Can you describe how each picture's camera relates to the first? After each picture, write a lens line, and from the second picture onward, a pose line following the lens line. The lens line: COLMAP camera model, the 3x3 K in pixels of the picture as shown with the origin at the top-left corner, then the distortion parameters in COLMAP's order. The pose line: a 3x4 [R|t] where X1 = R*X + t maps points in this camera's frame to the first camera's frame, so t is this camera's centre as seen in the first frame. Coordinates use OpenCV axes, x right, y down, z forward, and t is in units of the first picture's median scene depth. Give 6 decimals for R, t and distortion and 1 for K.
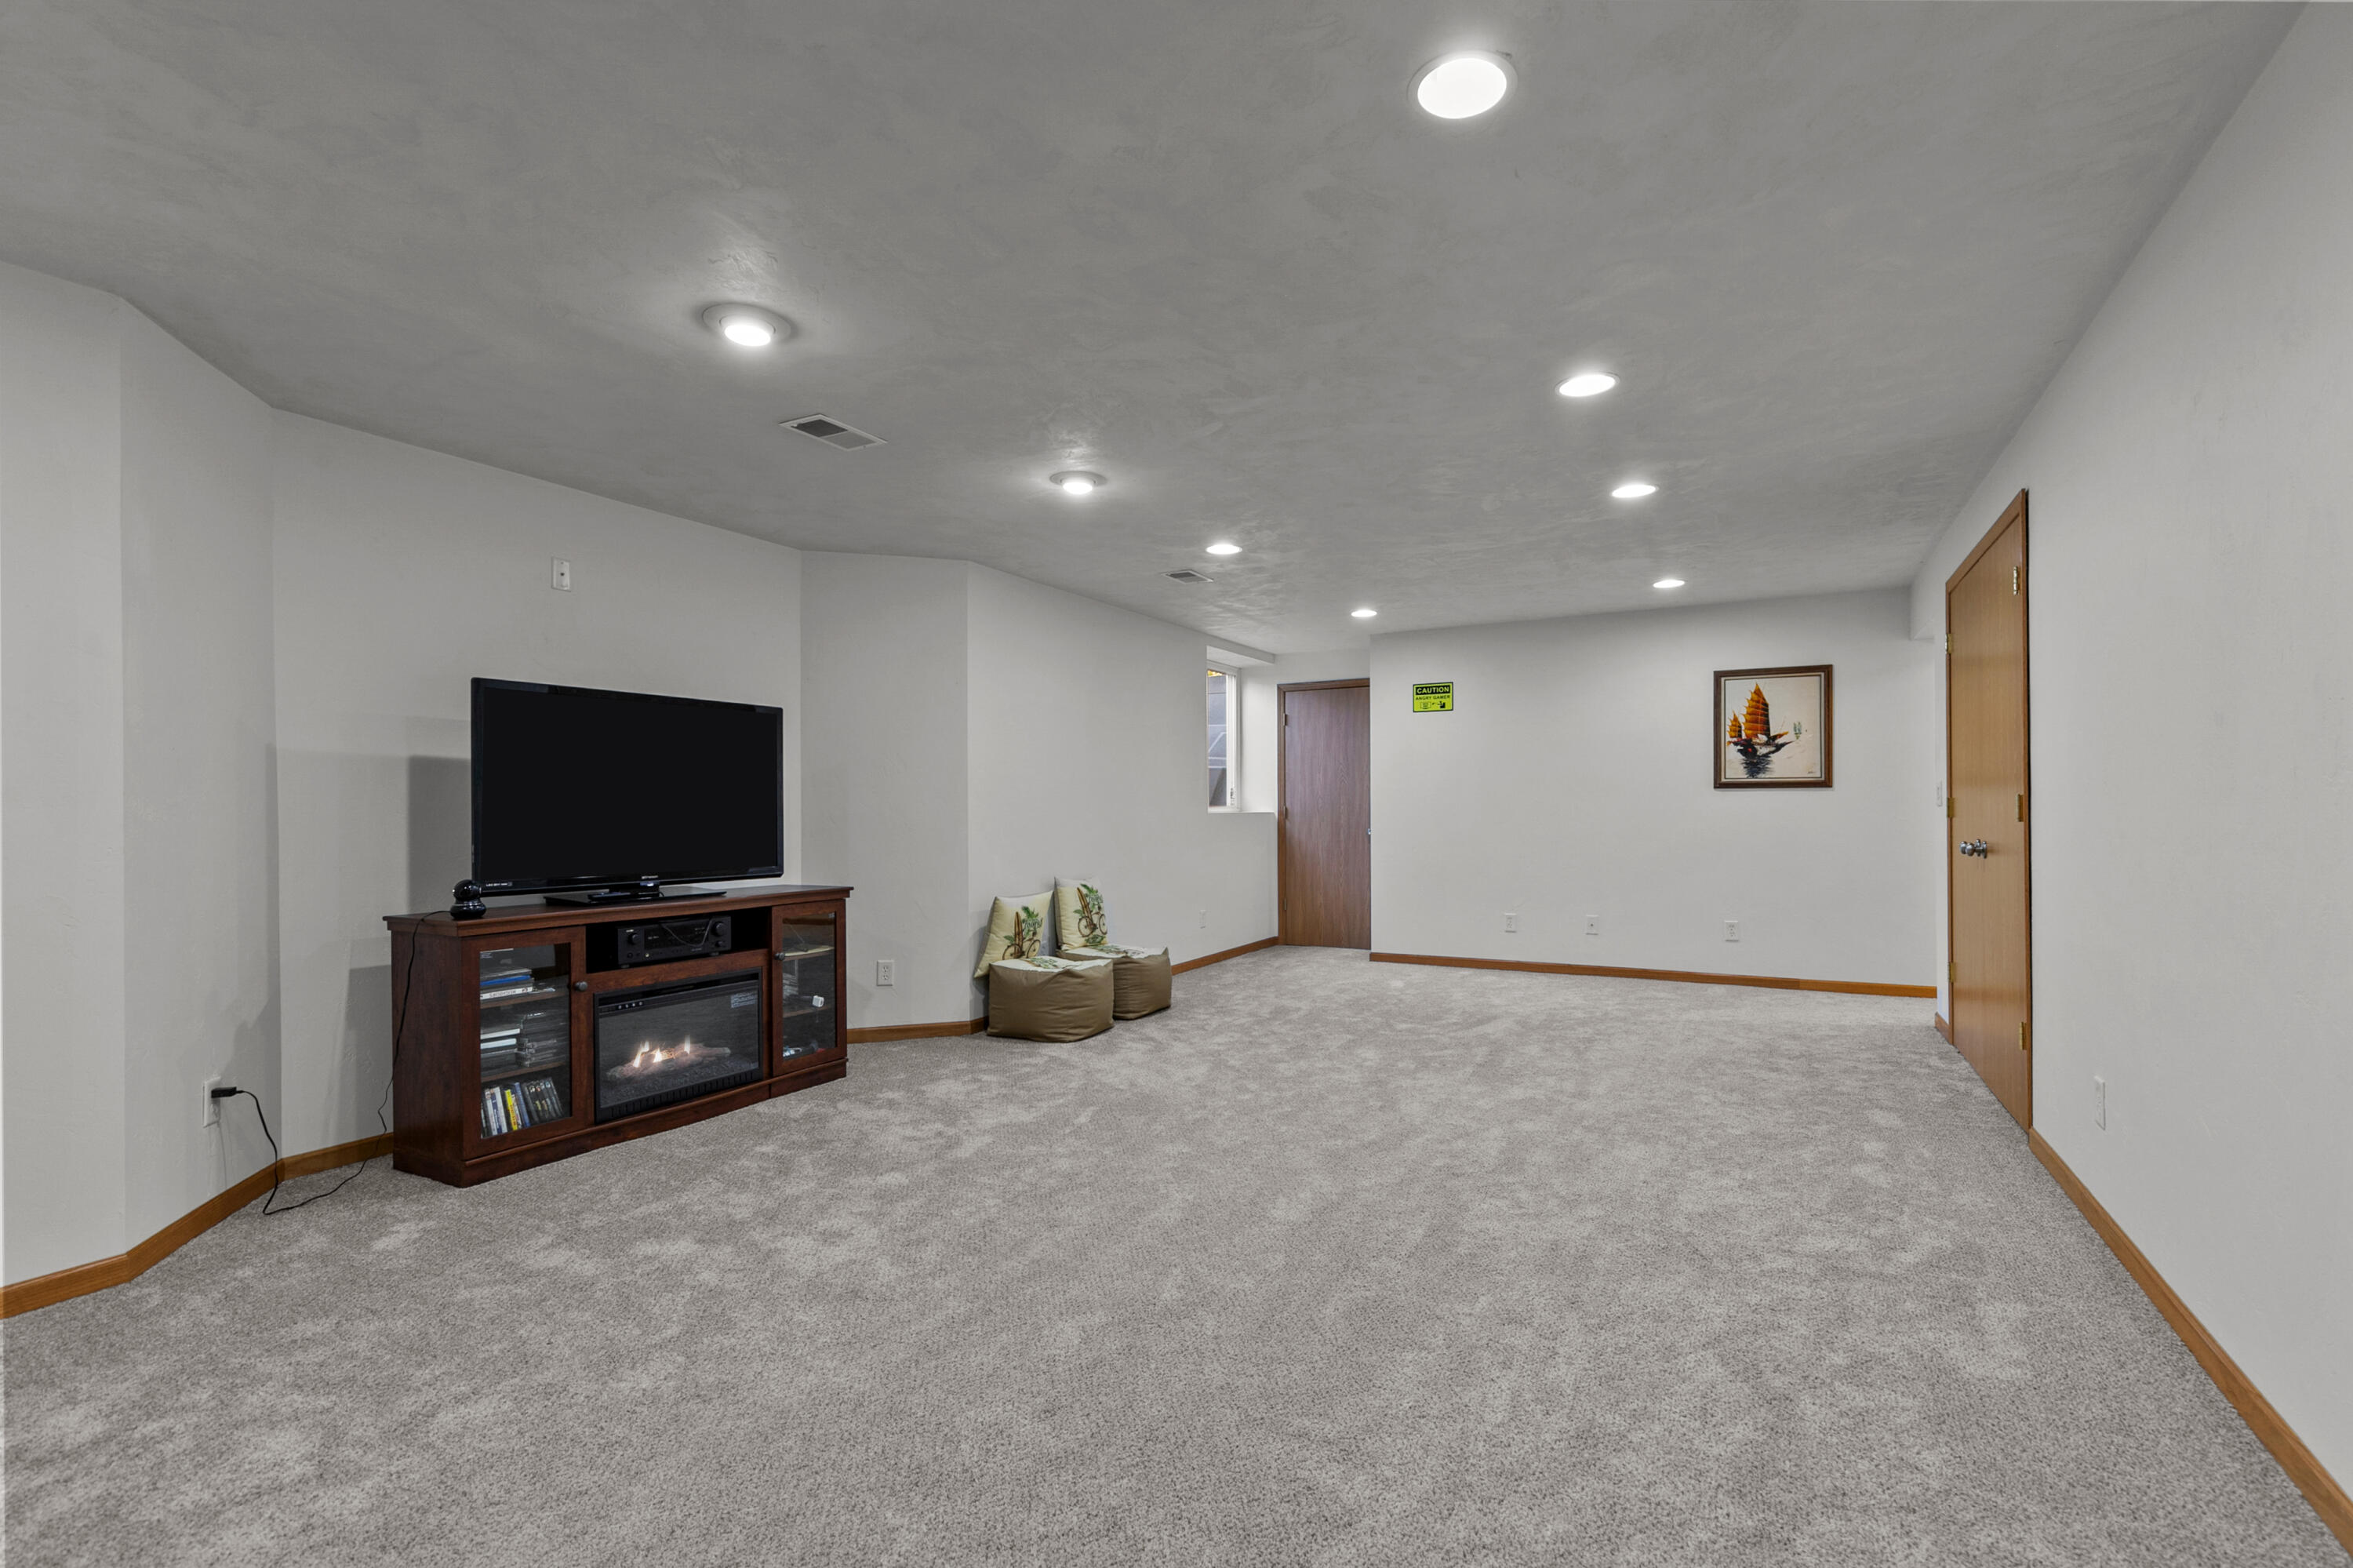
lens RADIAL K [[1075.1, 0, 1177.6], [0, 1075.1, 801.0], [0, 0, 1]] dist [0.008711, 0.000091]
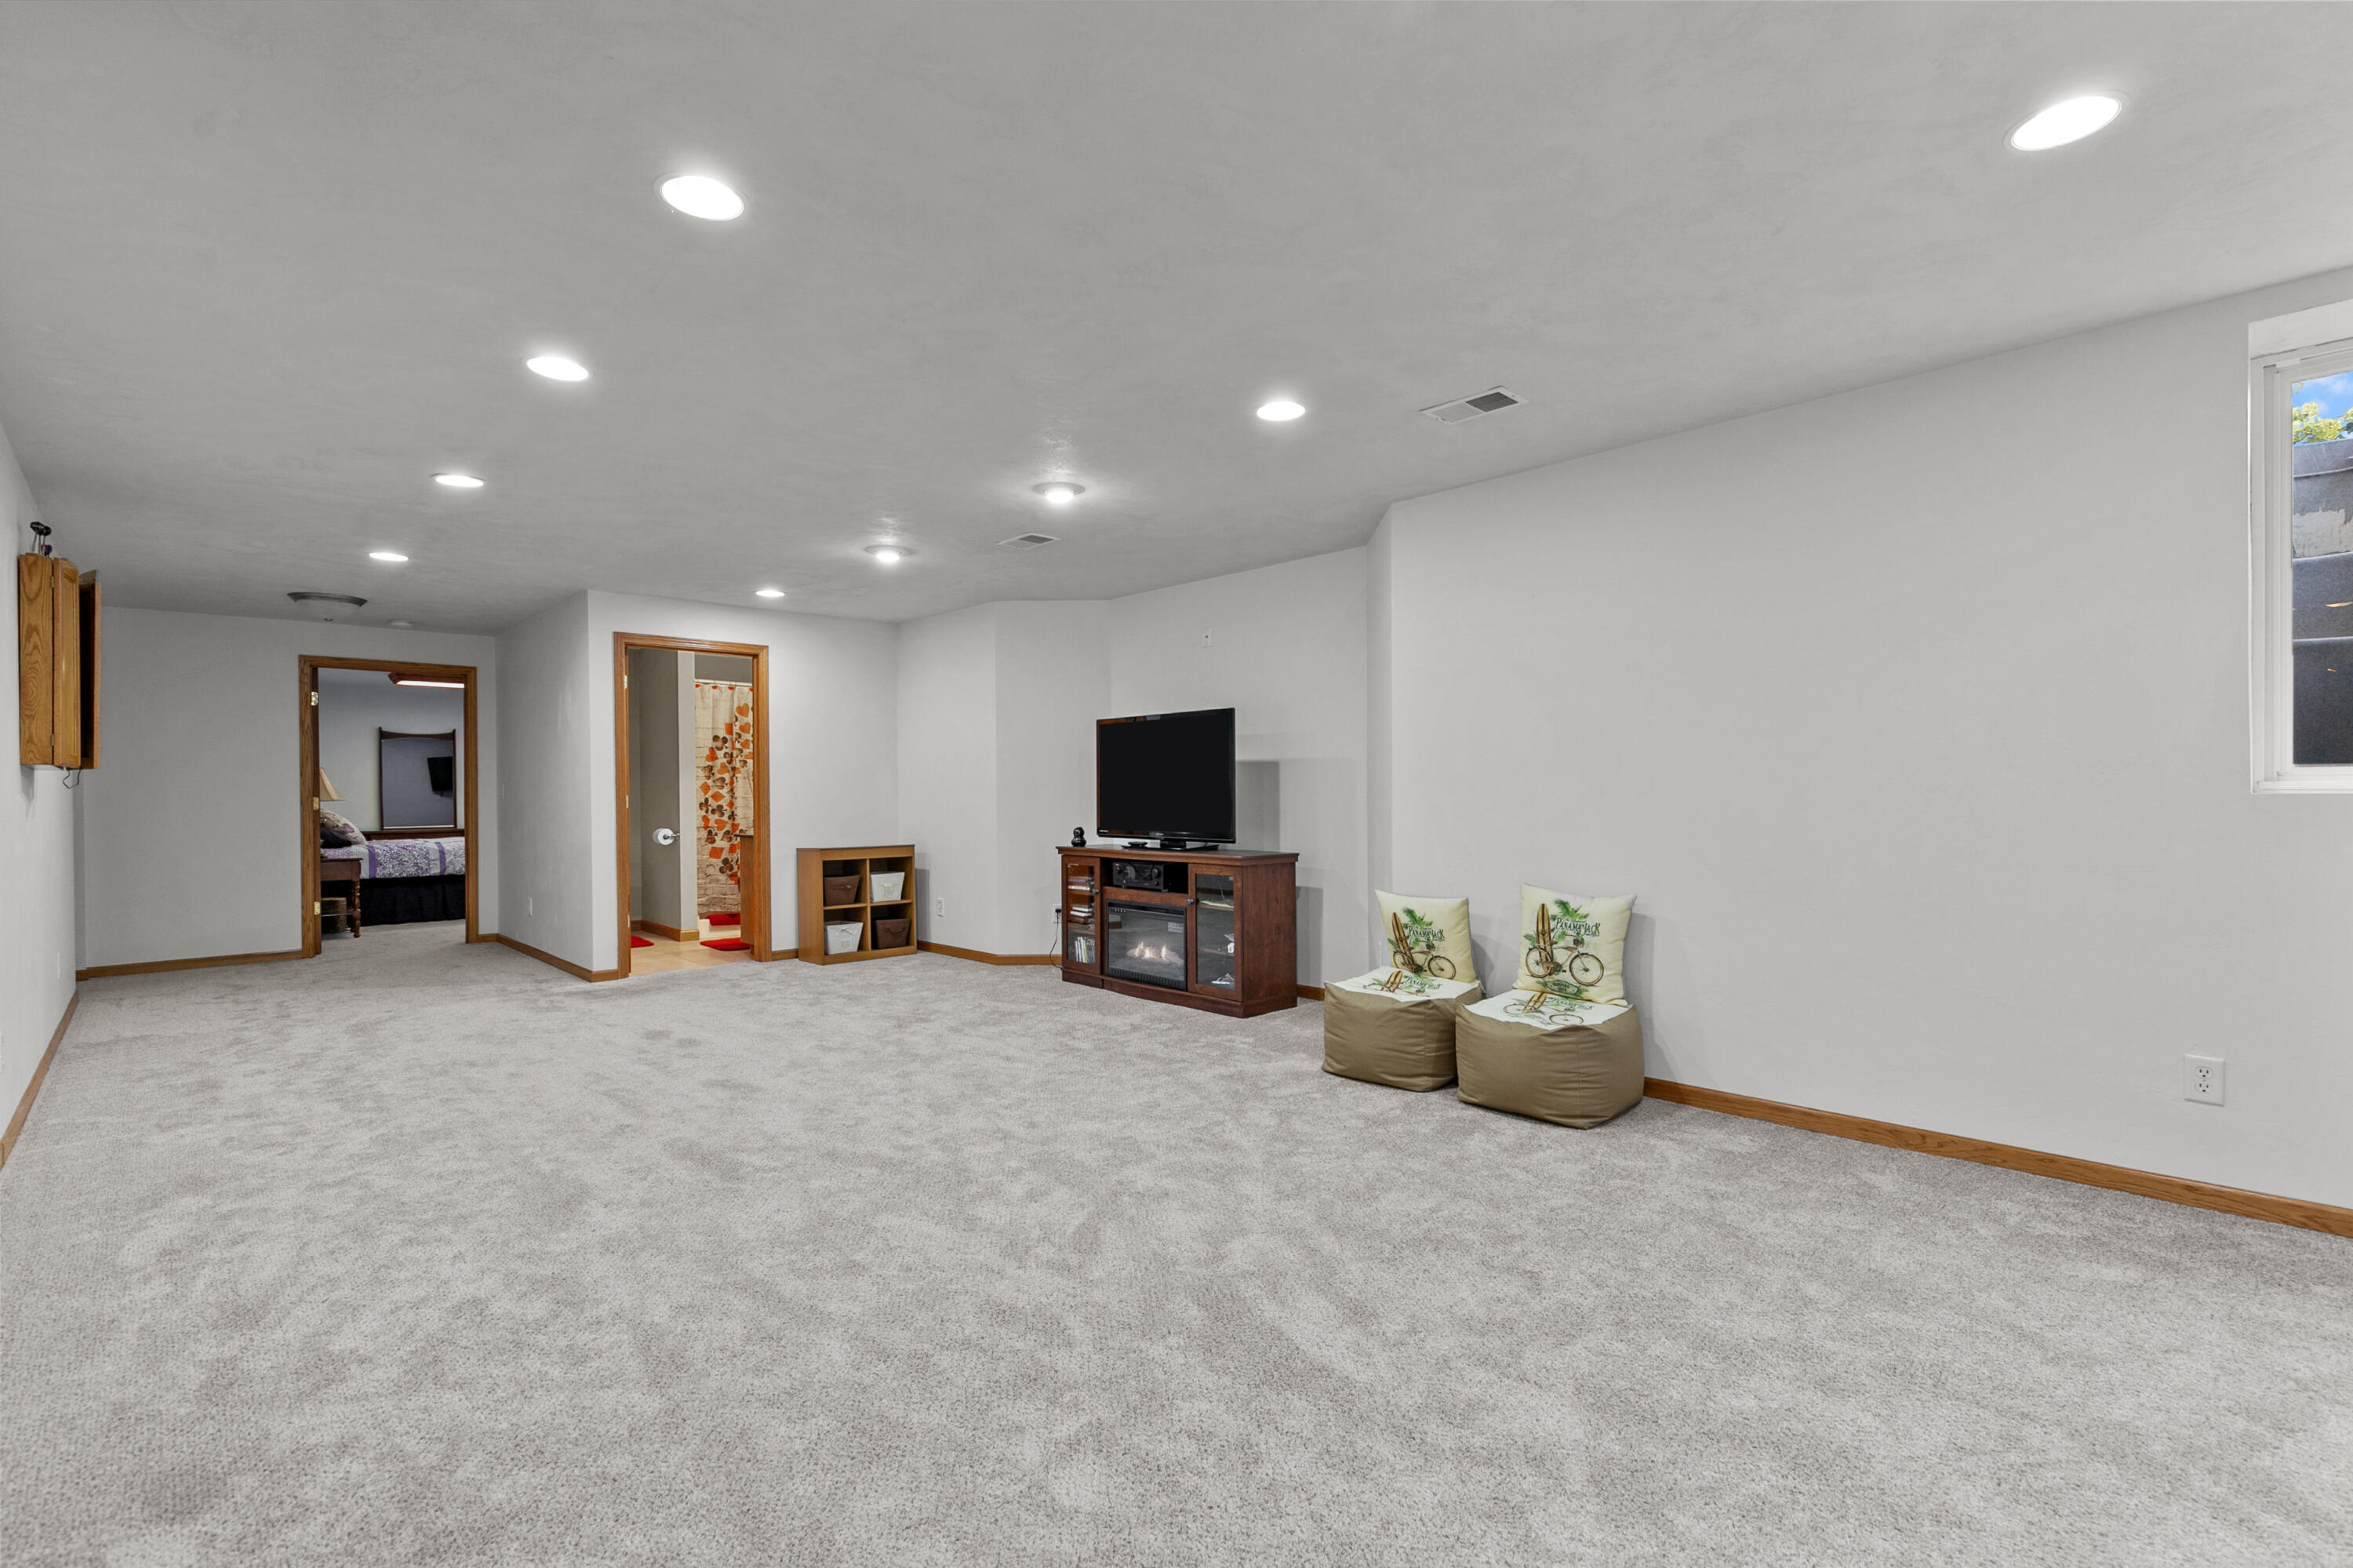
lens RADIAL K [[1075.1, 0, 1177.9], [0, 1075.1, 789.7], [0, 0, 1]] dist [0.008711, 0.000091]
pose [[-0.325216, 0.004155, -0.945631, 0.872534], [0.015352, 0.999882, -0.000886, 0.008515], [0.945515, -0.014805, -0.325241, 1.410918]]
